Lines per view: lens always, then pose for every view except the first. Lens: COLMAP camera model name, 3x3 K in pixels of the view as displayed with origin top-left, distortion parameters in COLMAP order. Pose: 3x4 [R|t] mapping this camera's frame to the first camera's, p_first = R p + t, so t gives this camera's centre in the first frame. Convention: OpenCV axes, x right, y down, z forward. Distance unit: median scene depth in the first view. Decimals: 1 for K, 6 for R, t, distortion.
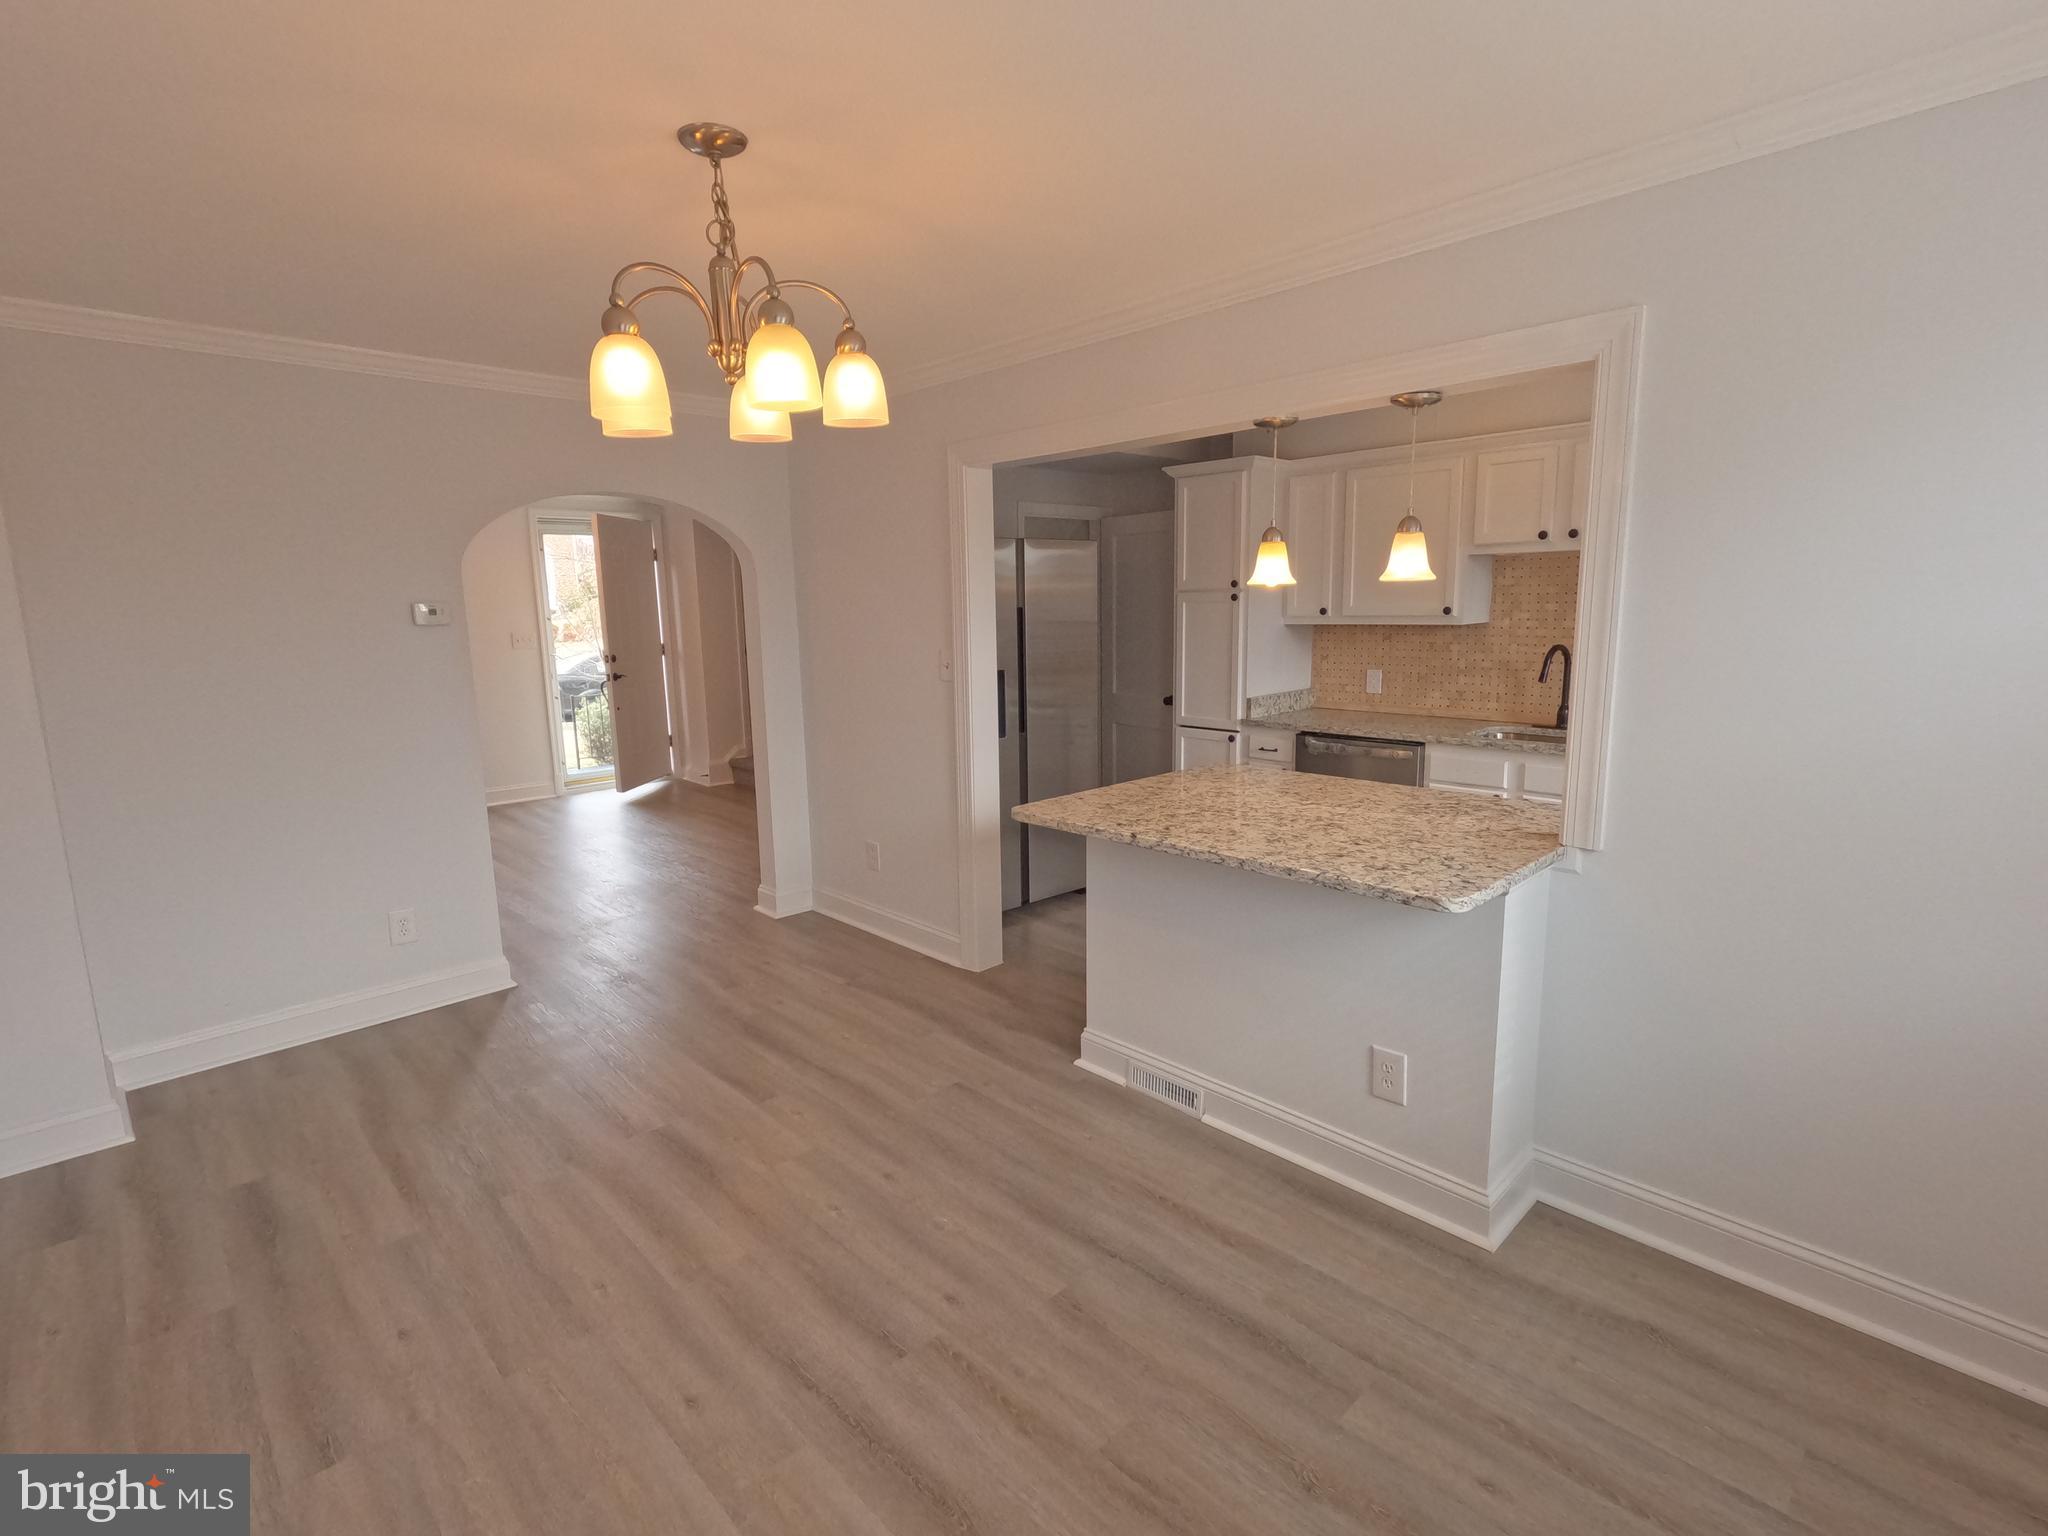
lens RADIAL K [[979.8, 0, 1023.5], [0, 979.8, 764.2], [0, 0, 1]] dist [0.002816, -0.002552]
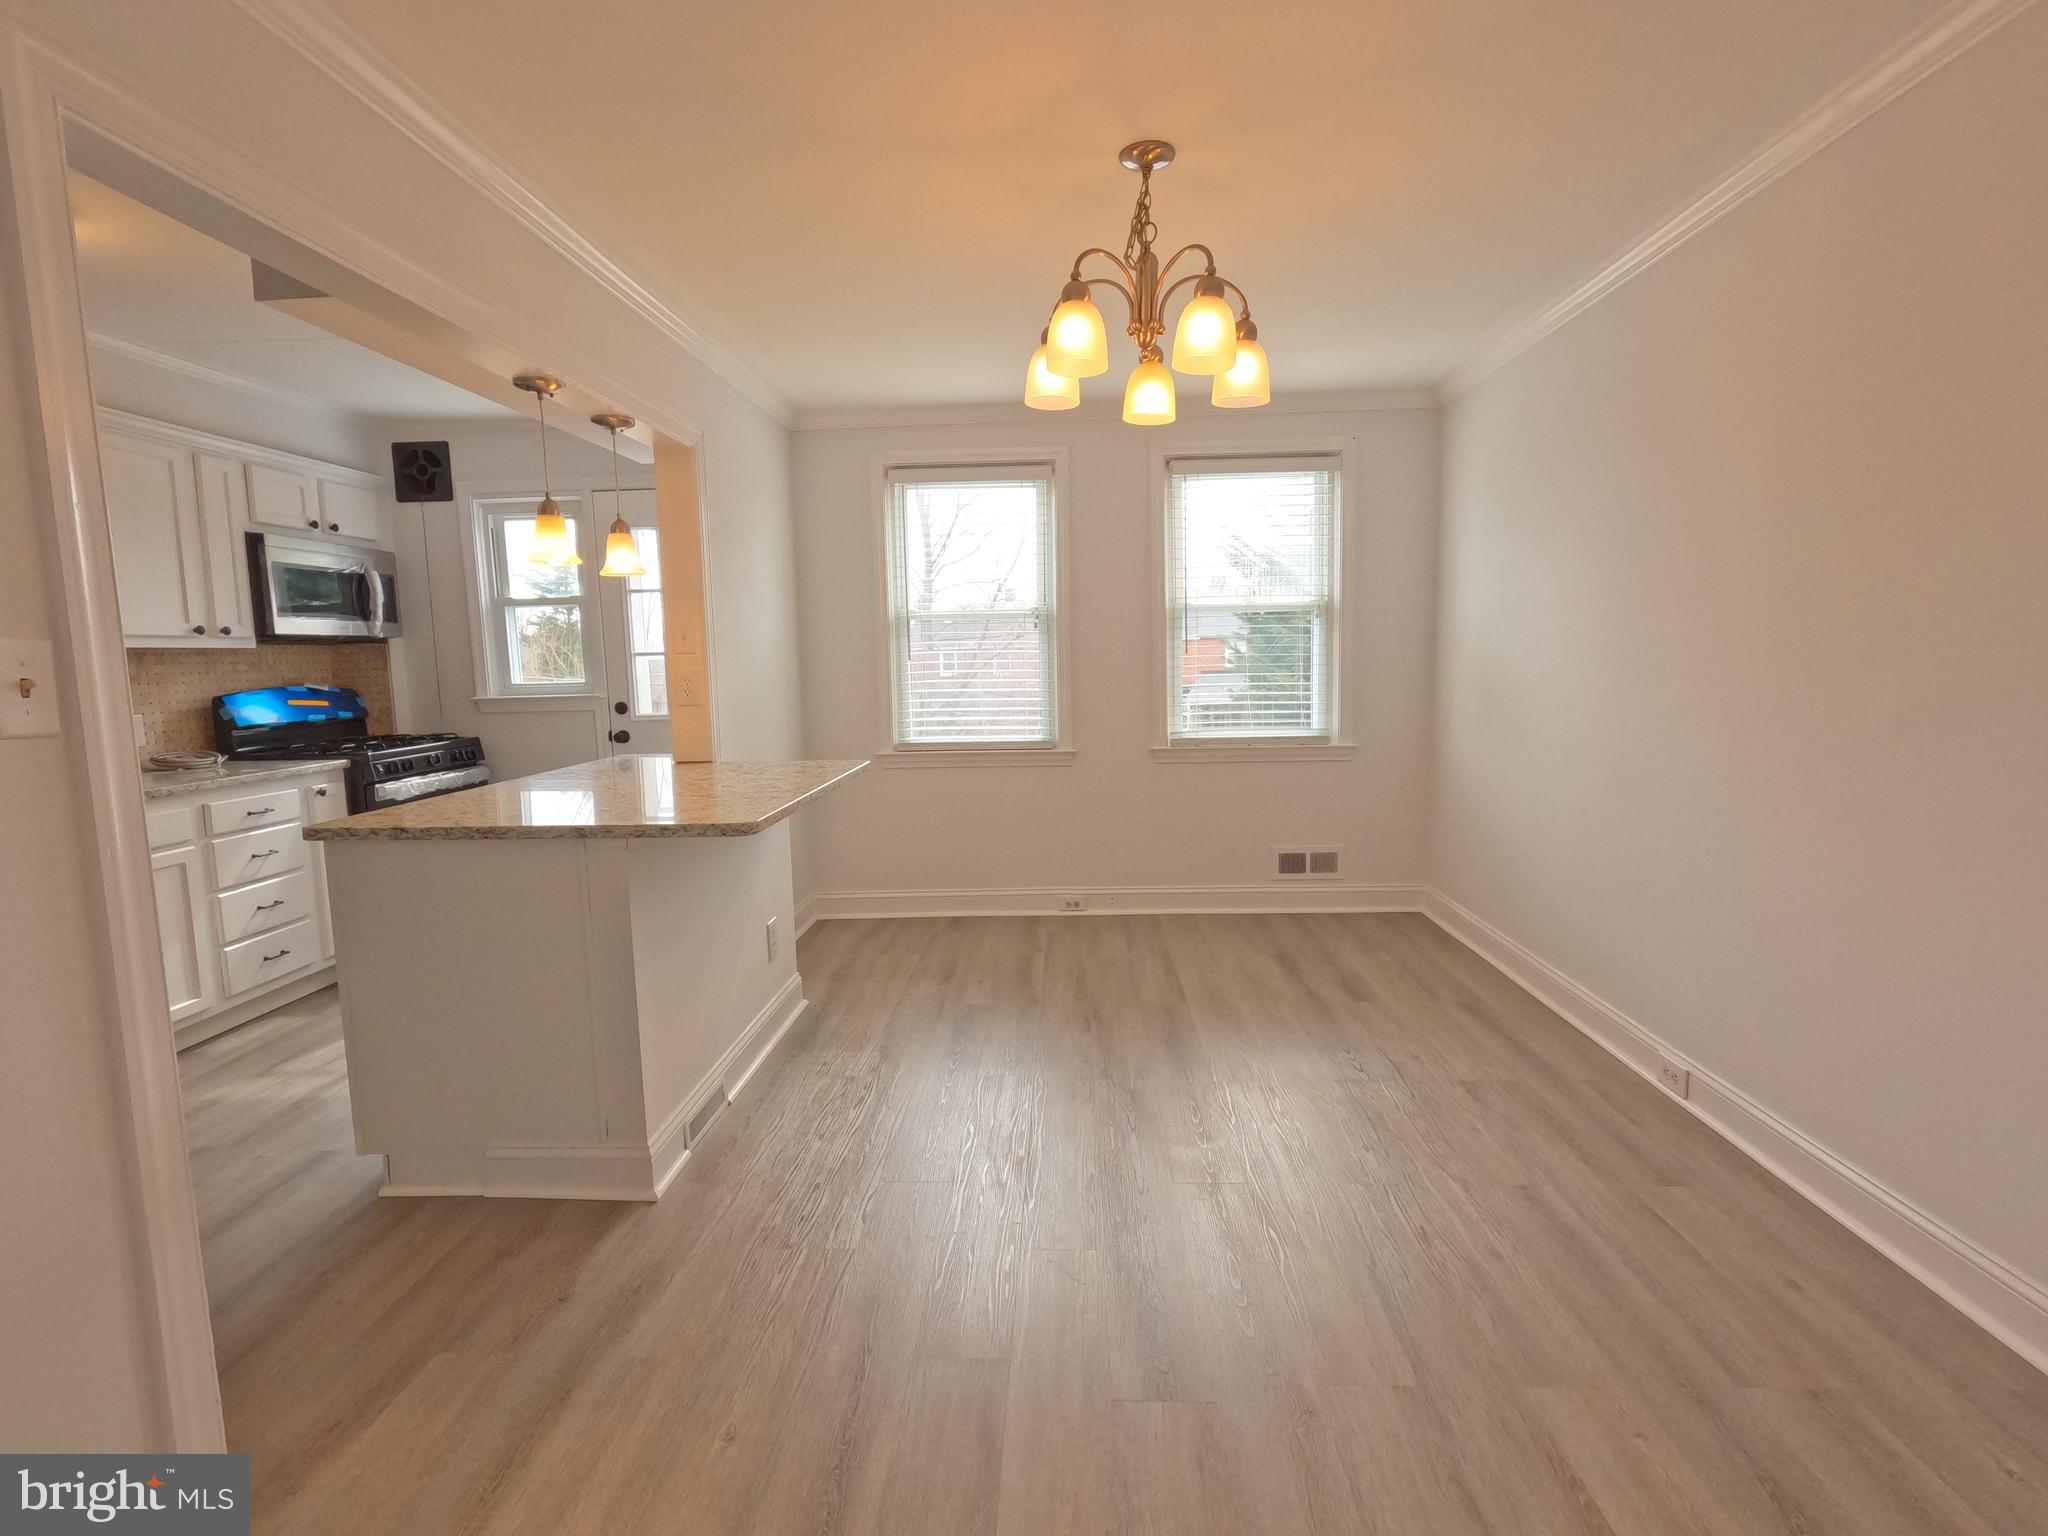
lens RADIAL K [[979.8, 0, 1028.5], [0, 979.8, 768.9], [0, 0, 1]] dist [0.002816, -0.002552]
pose [[-0.690618, -0.049856, 0.721499, -0.461279], [0.152741, 0.965064, 0.212890, -0.081271], [-0.706907, 0.257228, -0.658875, 0.862277]]
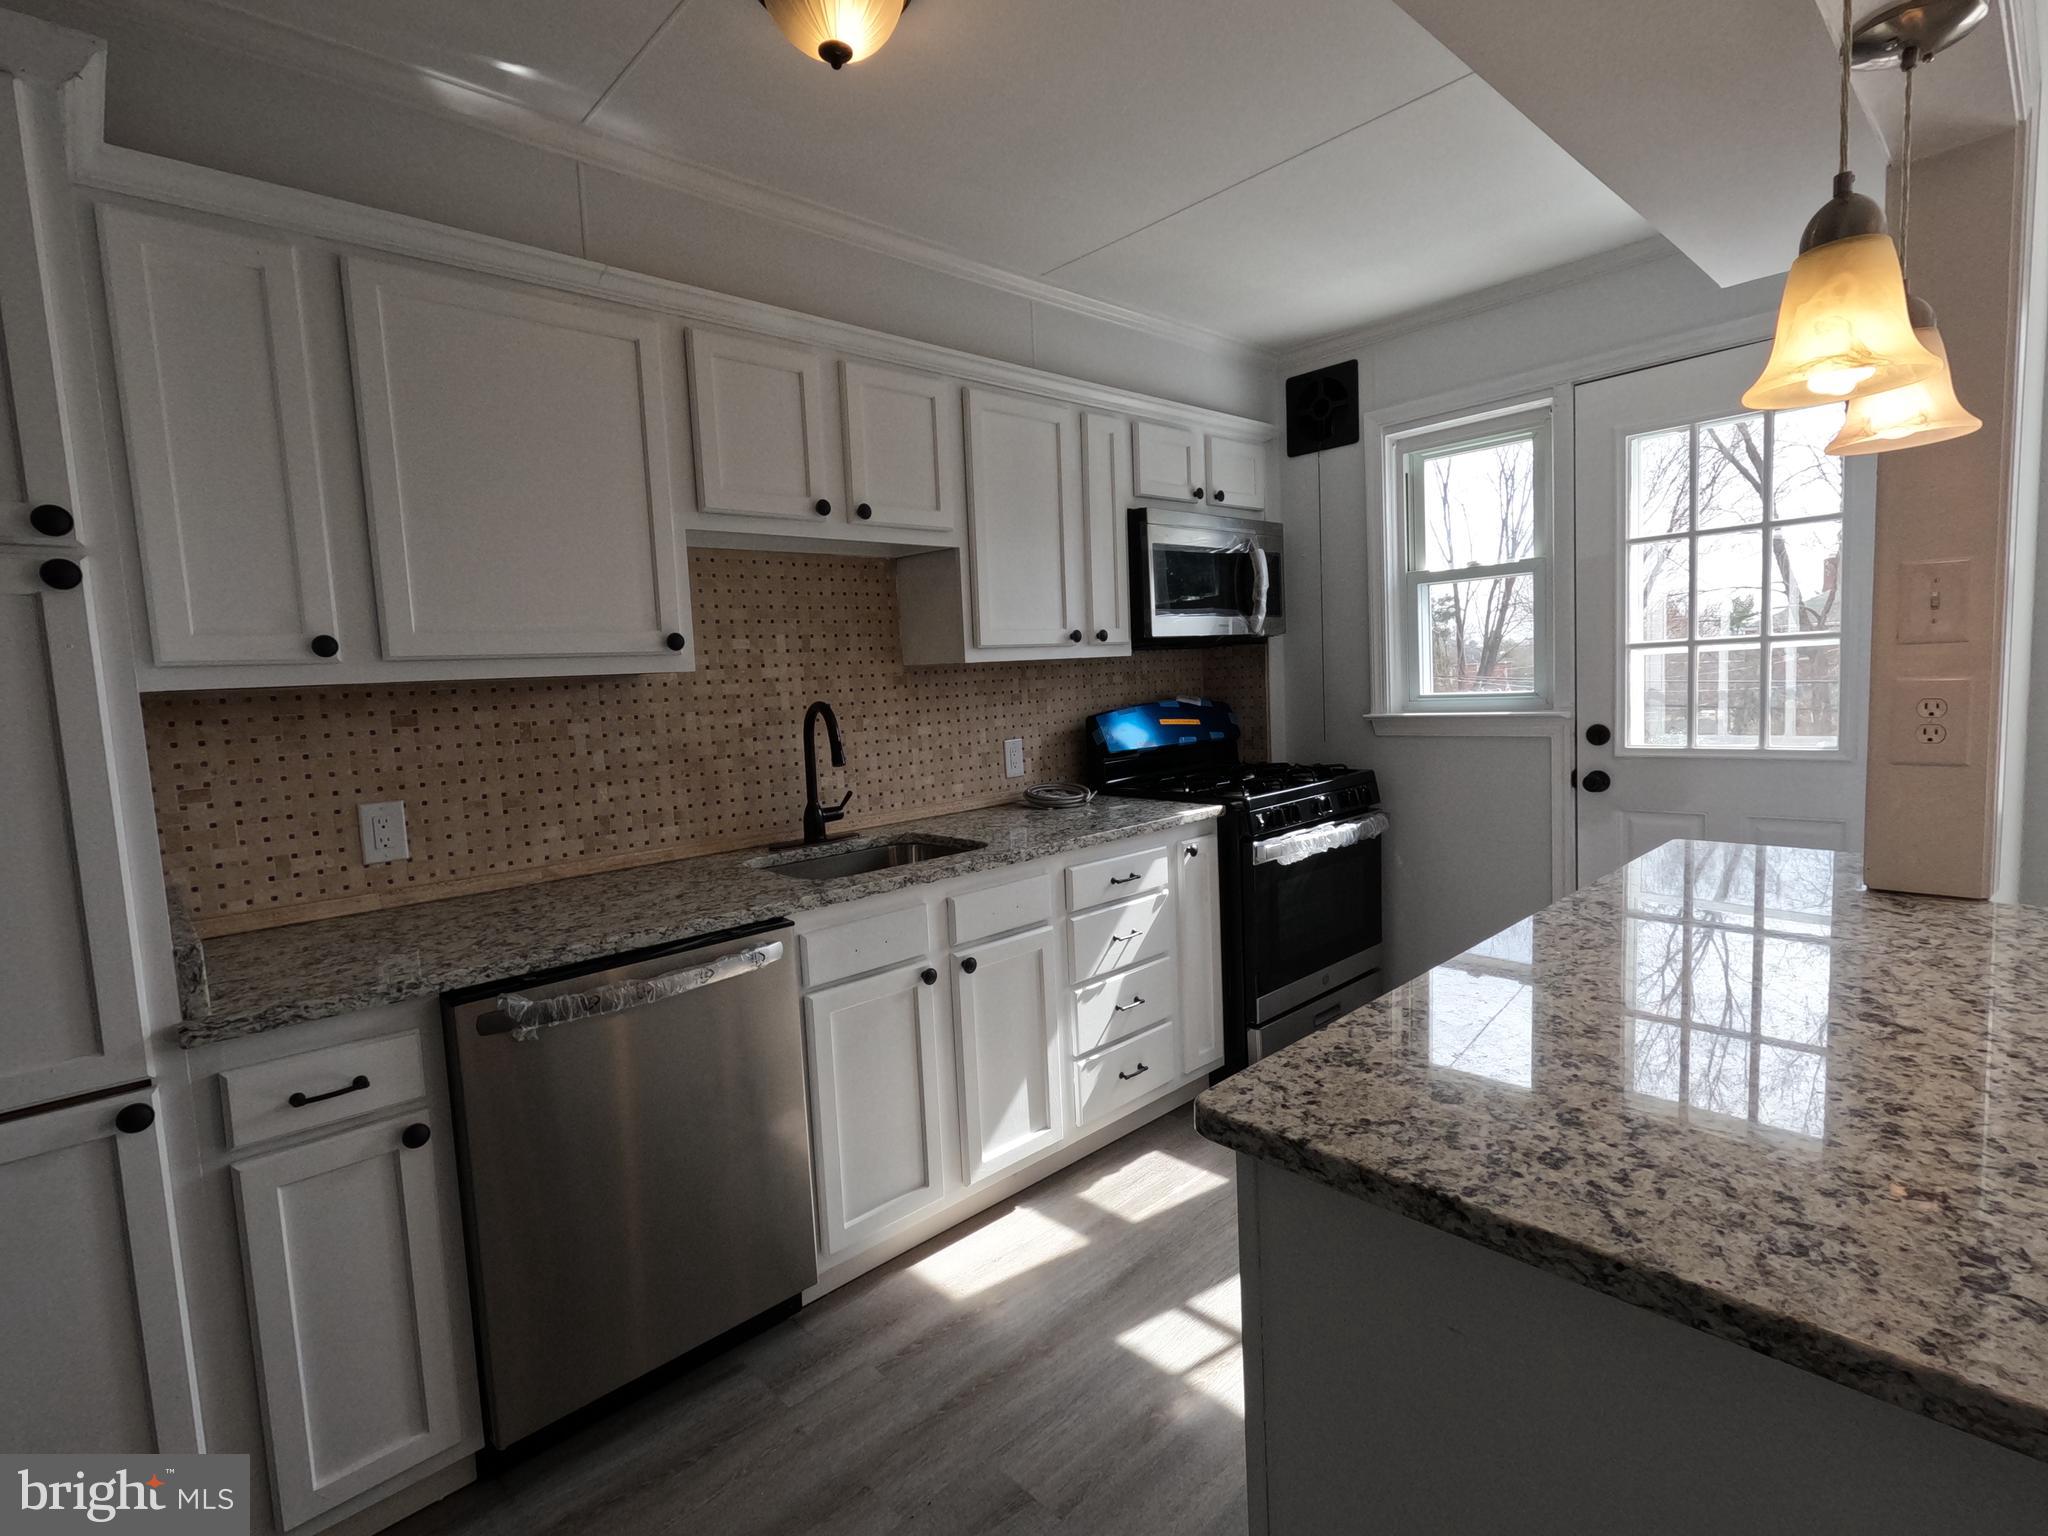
lens RADIAL K [[979.8, 0, 1025.1], [0, 979.8, 767.4], [0, 0, 1]] dist [0.002816, -0.002552]
pose [[0.010671, -0.075741, 0.997070, -0.041058], [0.212874, 0.974442, 0.071744, -0.093272], [-0.977021, 0.211485, 0.026521, 0.816561]]
